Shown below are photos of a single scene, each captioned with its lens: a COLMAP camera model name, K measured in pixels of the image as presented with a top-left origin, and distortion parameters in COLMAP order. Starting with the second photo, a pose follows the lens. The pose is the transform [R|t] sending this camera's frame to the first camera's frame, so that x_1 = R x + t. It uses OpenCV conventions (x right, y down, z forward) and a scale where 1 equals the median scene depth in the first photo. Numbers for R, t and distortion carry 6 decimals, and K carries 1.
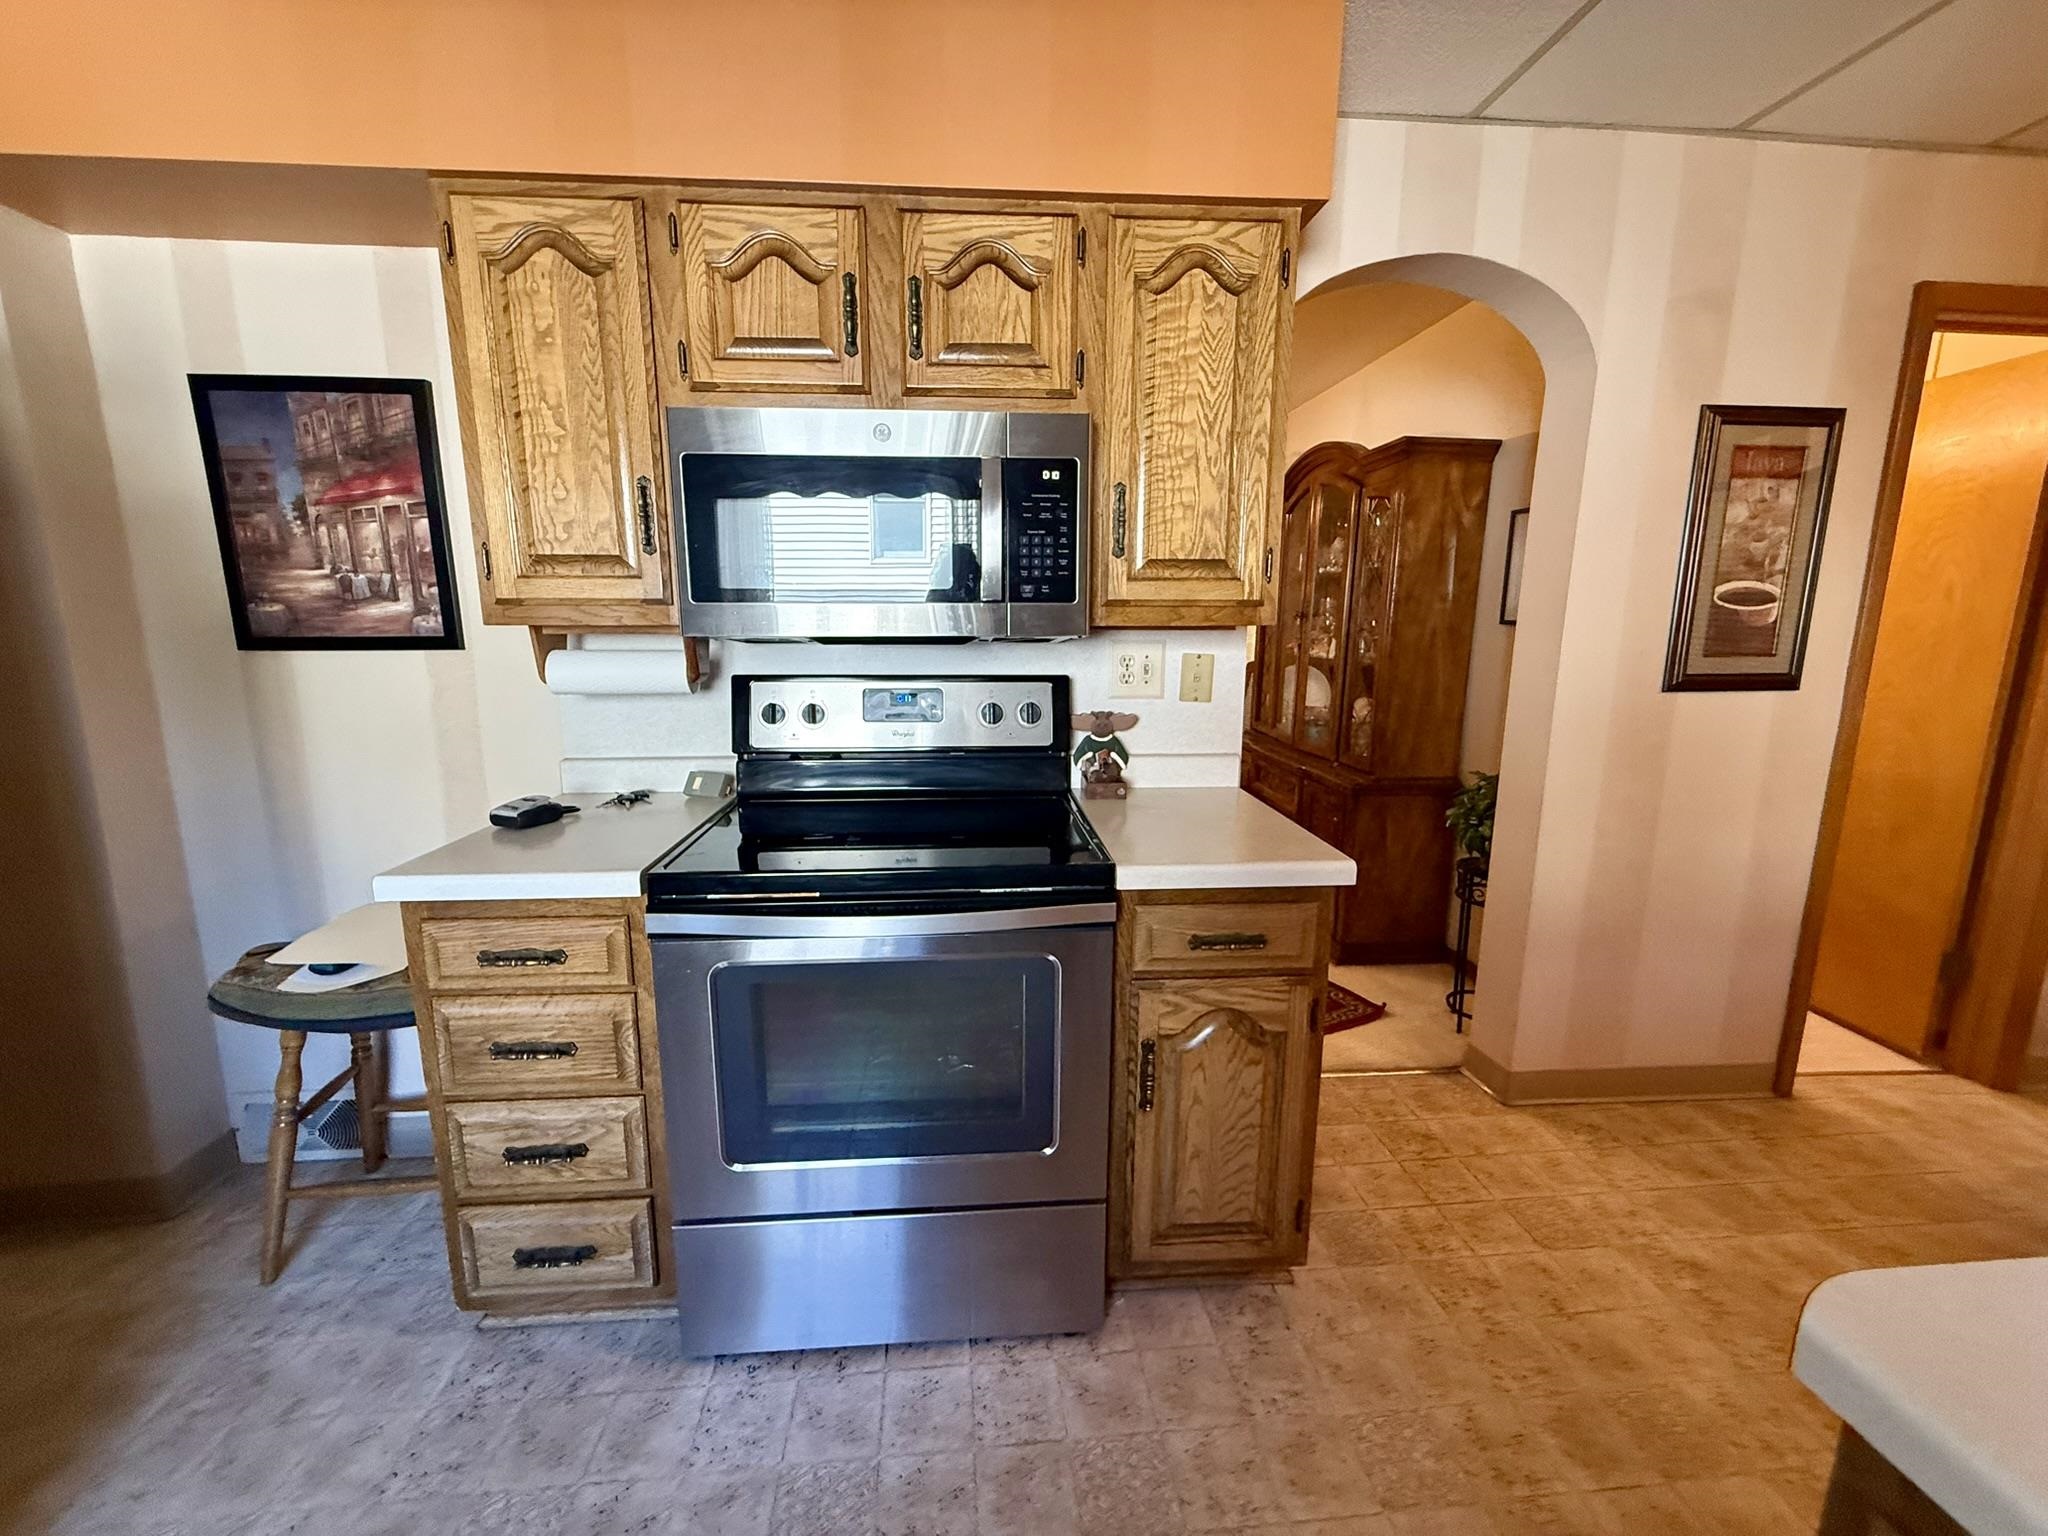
lens RADIAL K [[816.8, 0, 1016.2], [0, 816.8, 765.2], [0, 0, 1]] dist [-0.001661, 0.000369]
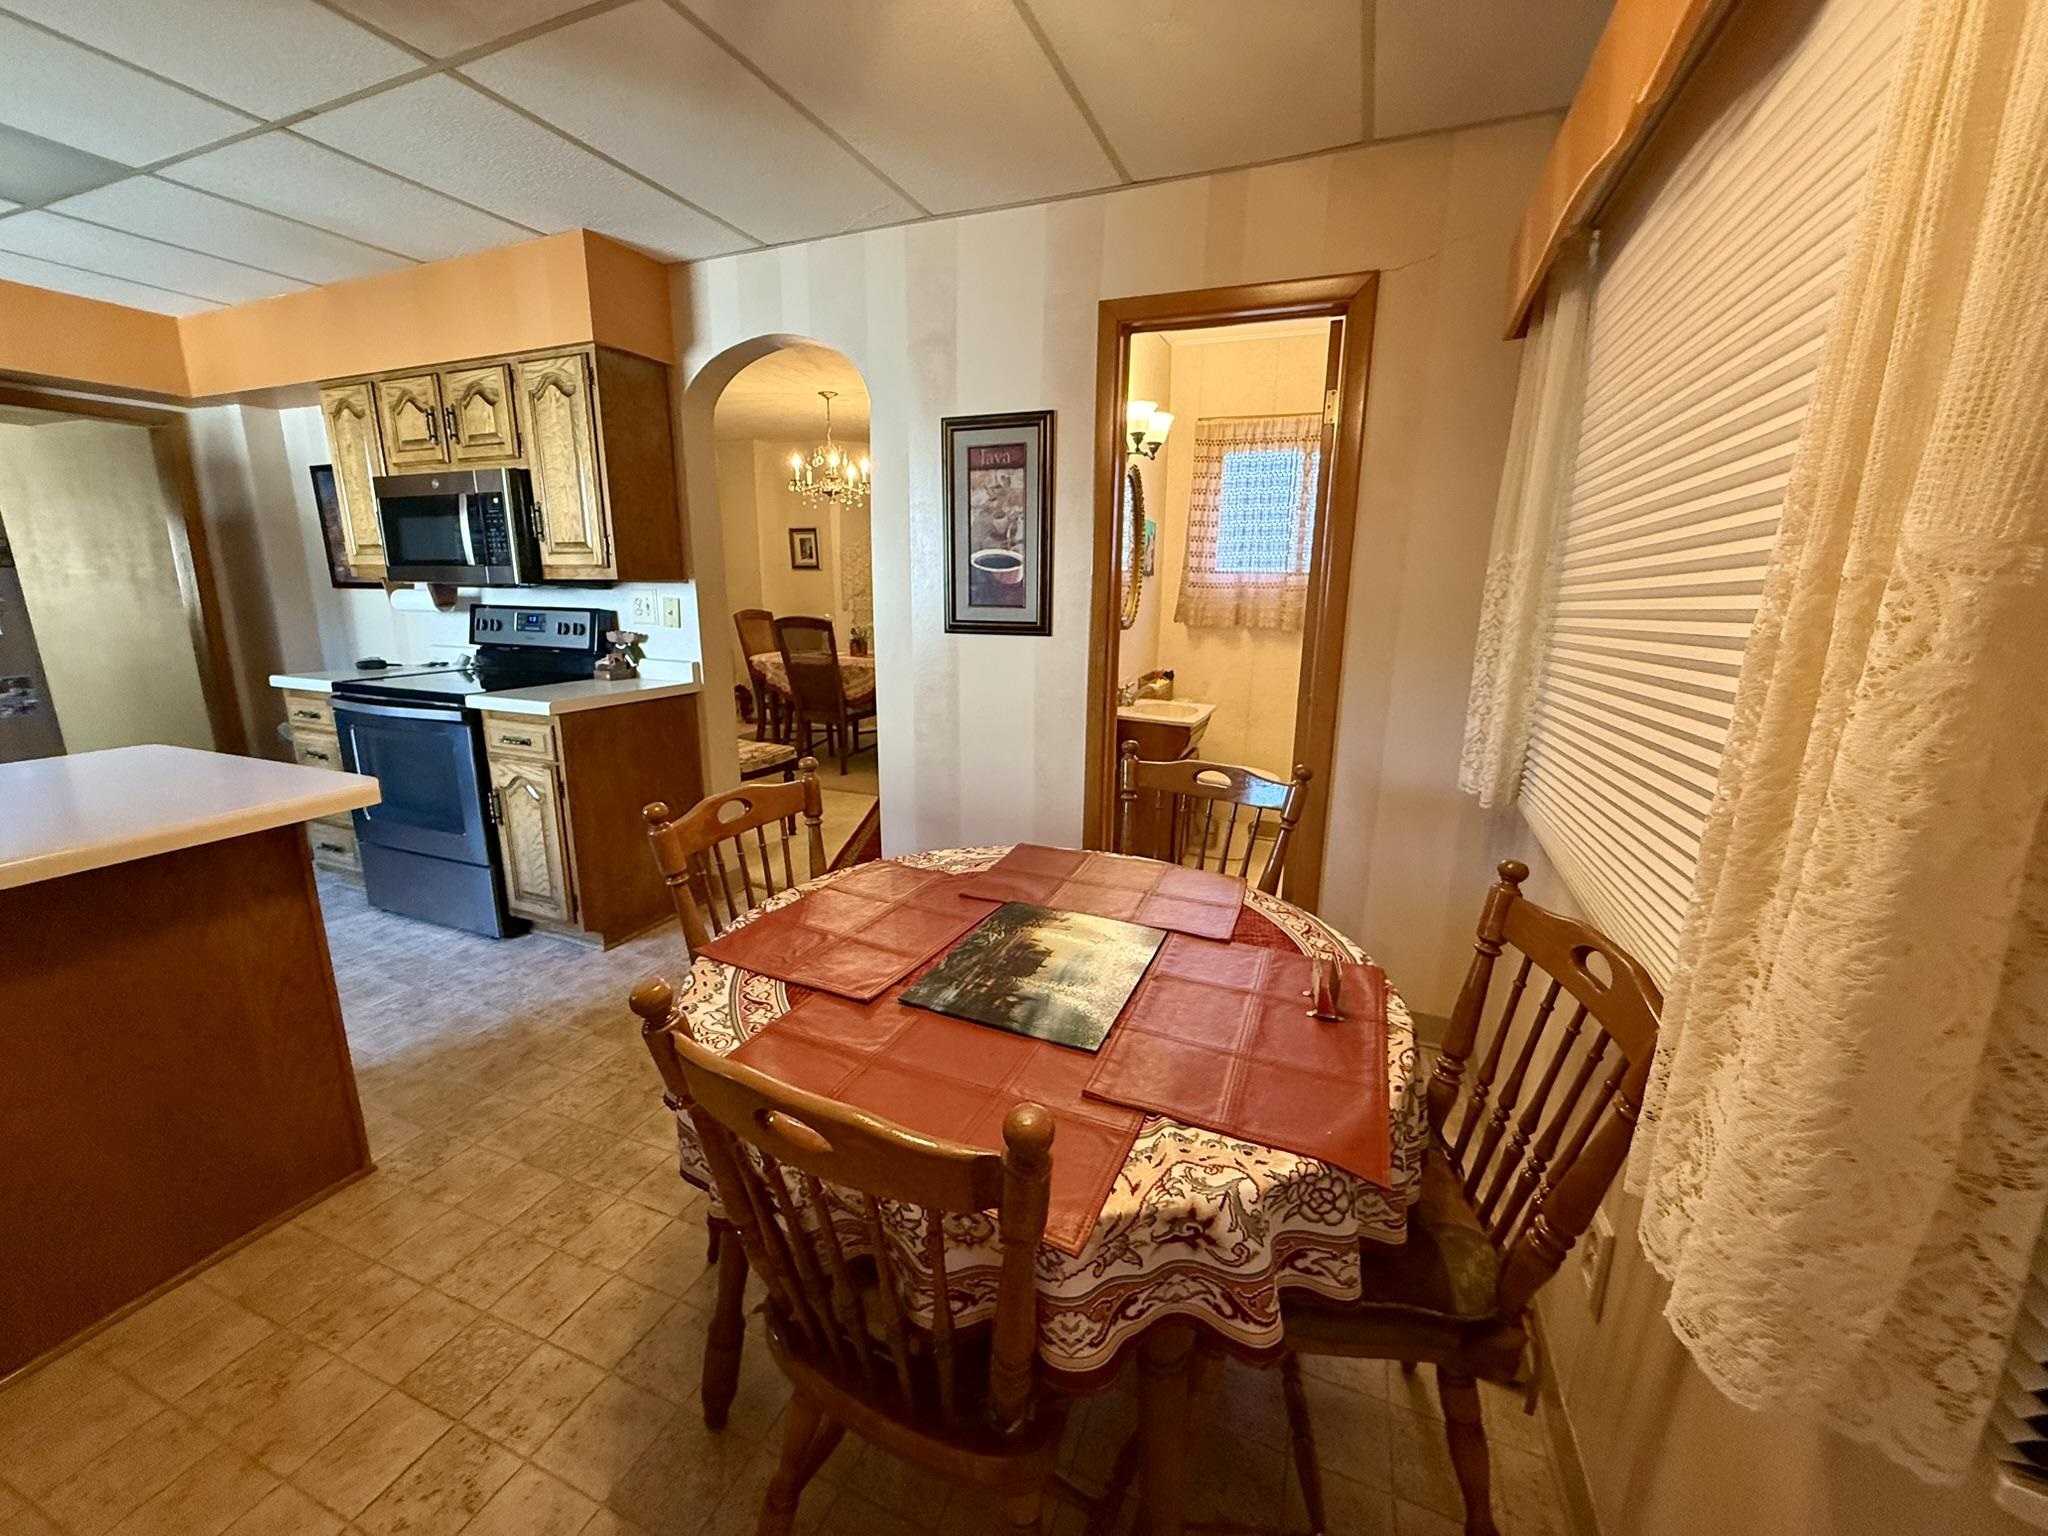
lens RADIAL K [[816.8, 0, 1019.4], [0, 816.8, 764.9], [0, 0, 1]] dist [-0.001661, 0.000369]
pose [[0.893051, 0.105799, -0.437340, 1.677329], [-0.087483, 0.994242, 0.061880, 0.035628], [0.441369, -0.017002, 0.897165, -0.171889]]
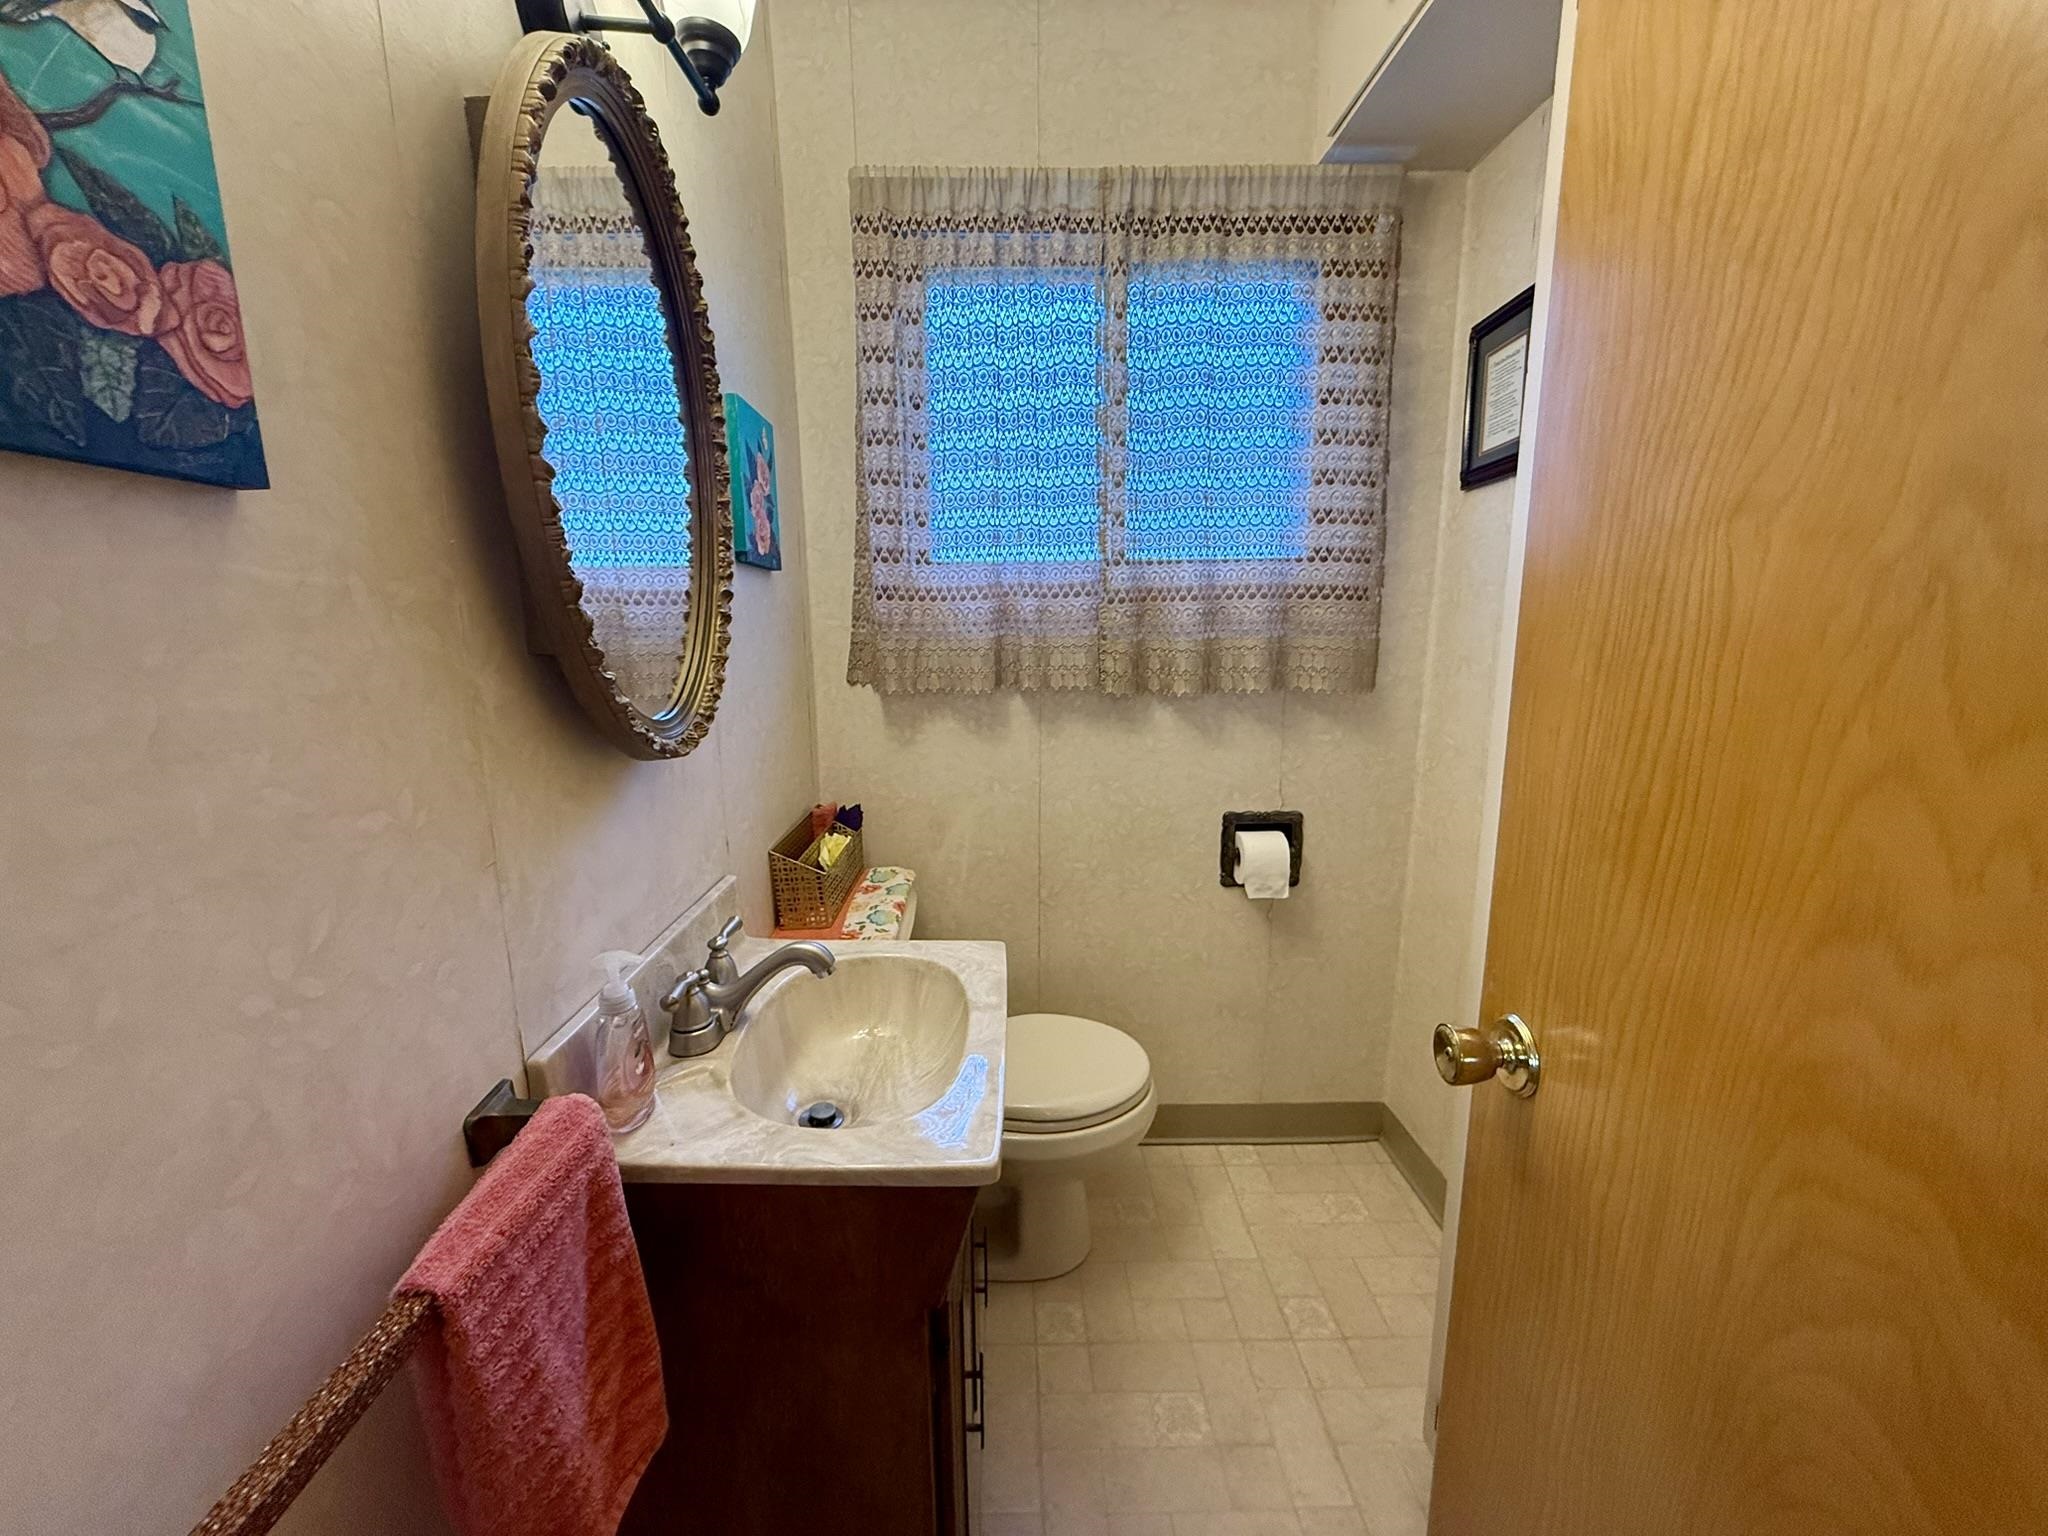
lens RADIAL K [[816.8, 0, 1028.7], [0, 816.8, 779.9], [0, 0, 1]] dist [-0.001661, 0.000369]
pose [[0.997084, 0.000418, -0.076316, 1.307832], [0.001426, 0.999708, 0.024102, -0.168076], [0.076304, -0.024140, 0.996792, 1.124959]]
